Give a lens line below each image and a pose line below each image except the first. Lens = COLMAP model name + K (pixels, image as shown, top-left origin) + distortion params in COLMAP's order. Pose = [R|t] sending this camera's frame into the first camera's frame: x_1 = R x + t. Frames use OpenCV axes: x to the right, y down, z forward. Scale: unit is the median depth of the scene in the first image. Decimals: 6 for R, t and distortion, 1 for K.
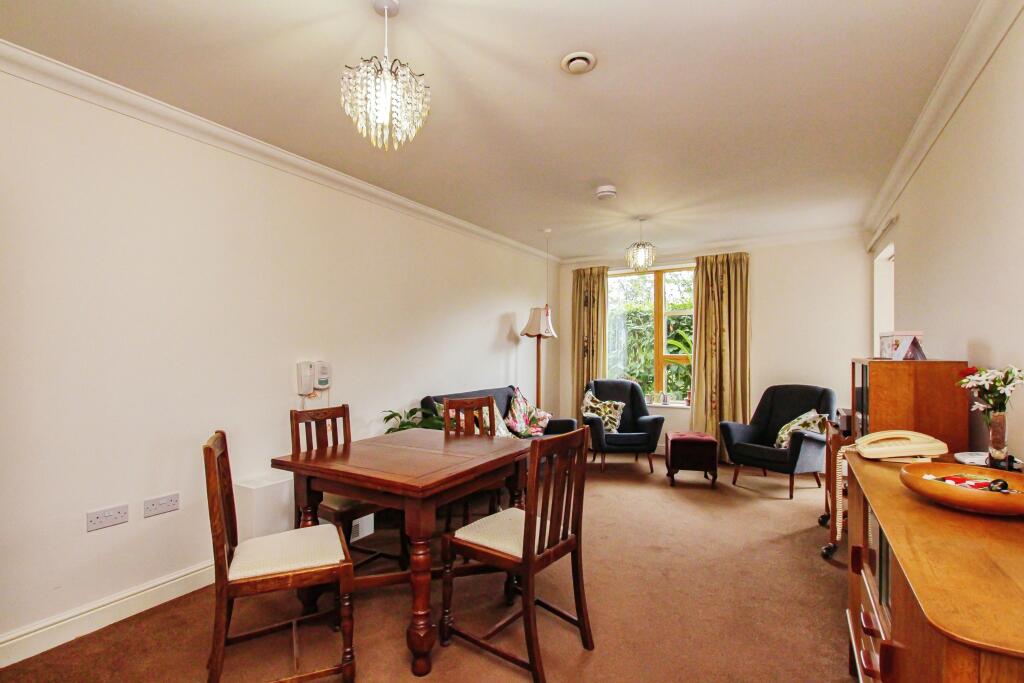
lens RADIAL K [[467.4, 0, 515.0], [0, 467.4, 347.5], [0, 0, 1]] dist [-0.011971, -0.000297]
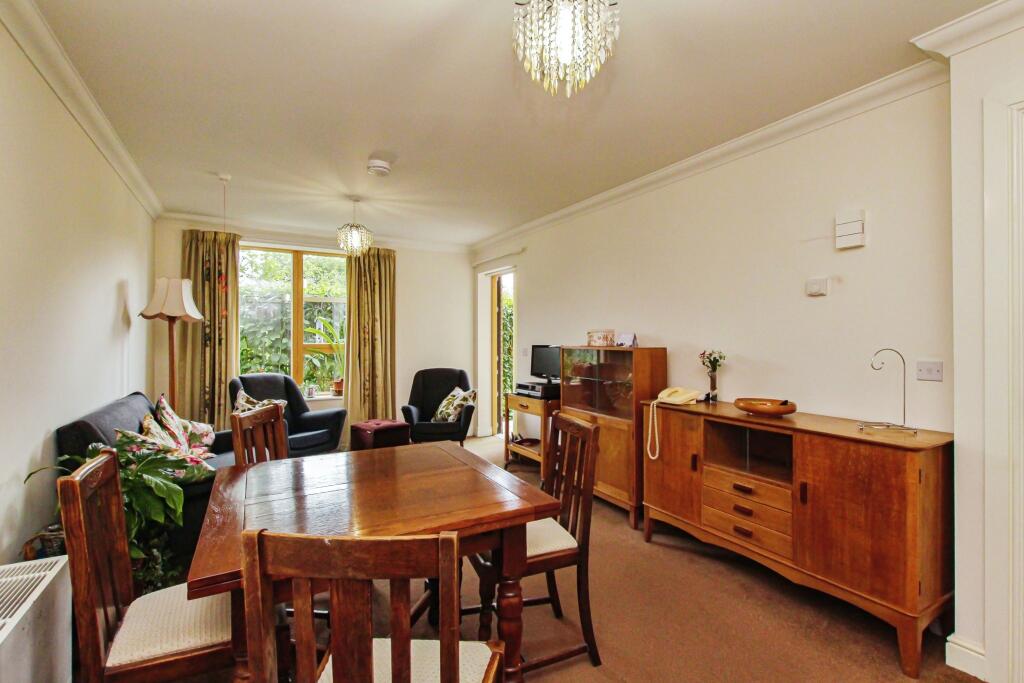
lens RADIAL K [[467.4, 0, 517.1], [0, 467.4, 339.1], [0, 0, 1]] dist [-0.011971, -0.000297]
pose [[0.463896, 0.002616, 0.885886, -0.332770], [-0.011717, 0.999926, 0.003182, -0.001664], [-0.885812, -0.011856, 0.463892, 0.225911]]
